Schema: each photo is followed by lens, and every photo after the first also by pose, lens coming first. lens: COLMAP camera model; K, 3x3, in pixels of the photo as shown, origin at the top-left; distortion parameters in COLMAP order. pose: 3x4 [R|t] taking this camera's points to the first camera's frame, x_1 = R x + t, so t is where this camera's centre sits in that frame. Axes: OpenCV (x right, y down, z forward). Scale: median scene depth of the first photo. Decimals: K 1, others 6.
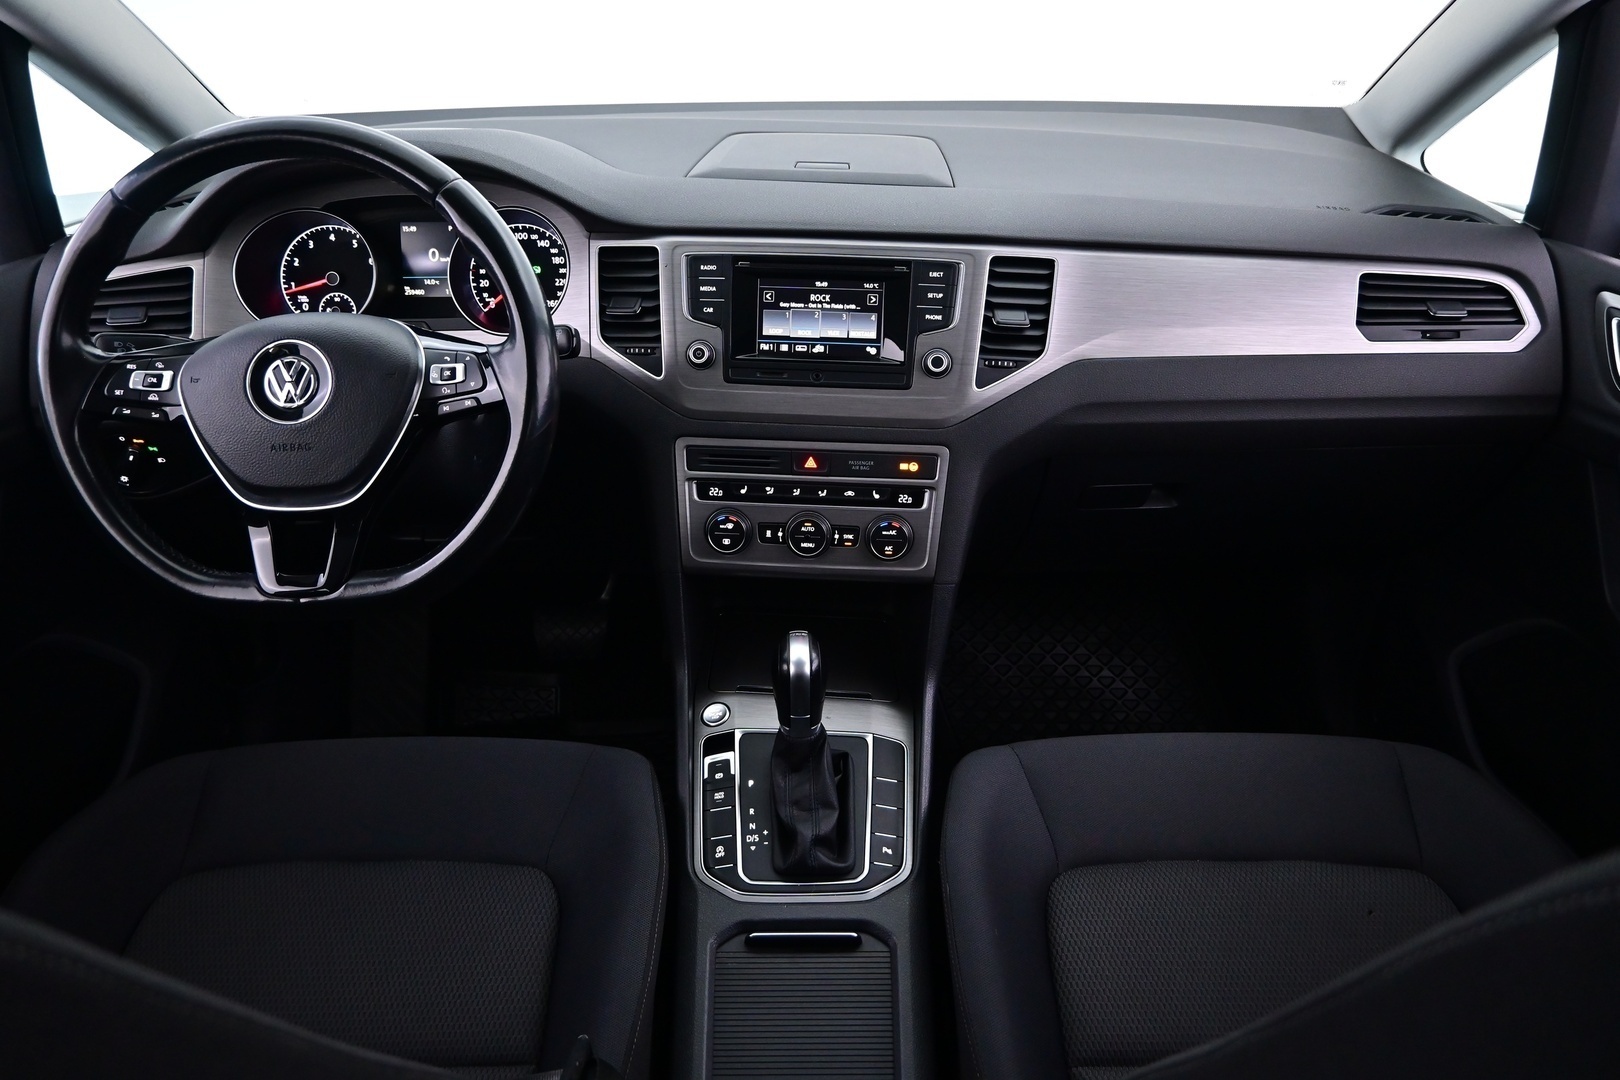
lens RADIAL K [[1103.6, 0, 809.9], [0, 1103.6, 540.7], [0, 0, 1]] dist [0.003066, 0.000266]
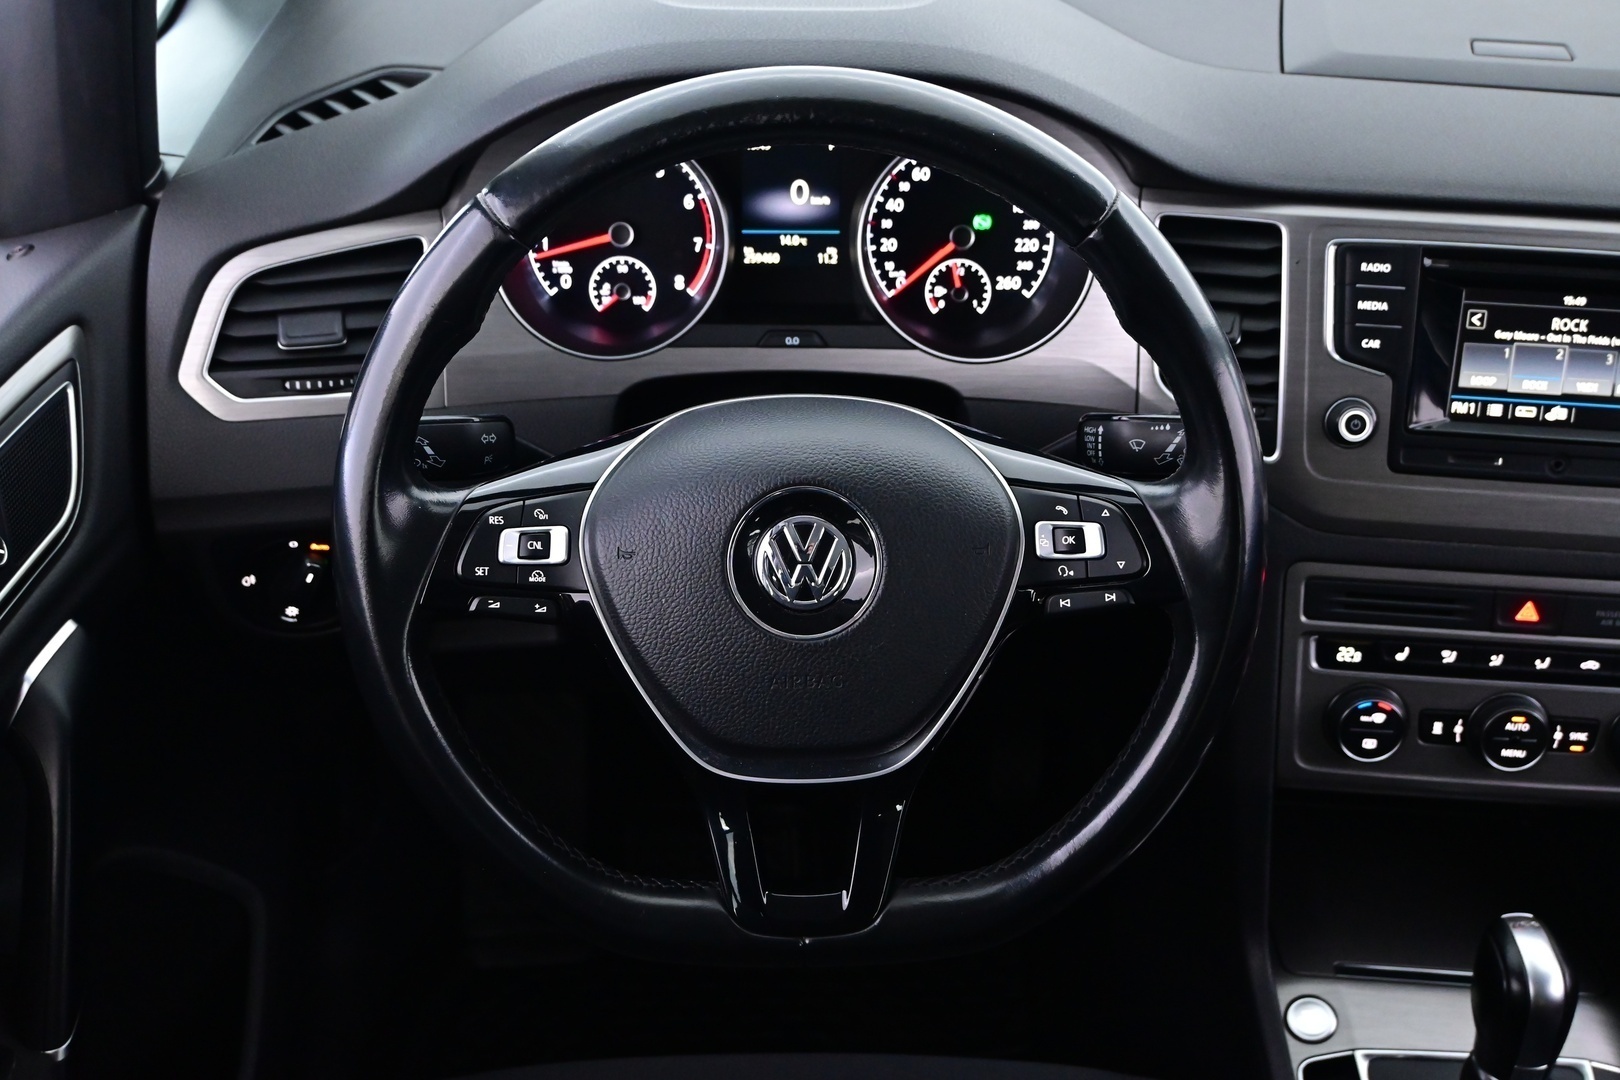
lens RADIAL K [[1830.0, 0, 810.0], [0, 1830.0, 539.9], [0, 0, 1]] dist [0.000565, 0.000000]
pose [[0.999583, 0.012920, 0.025834, -0.396160], [-0.015621, 0.994111, 0.107233, -0.203973], [-0.024296, -0.107592, 0.993898, 0.074367]]
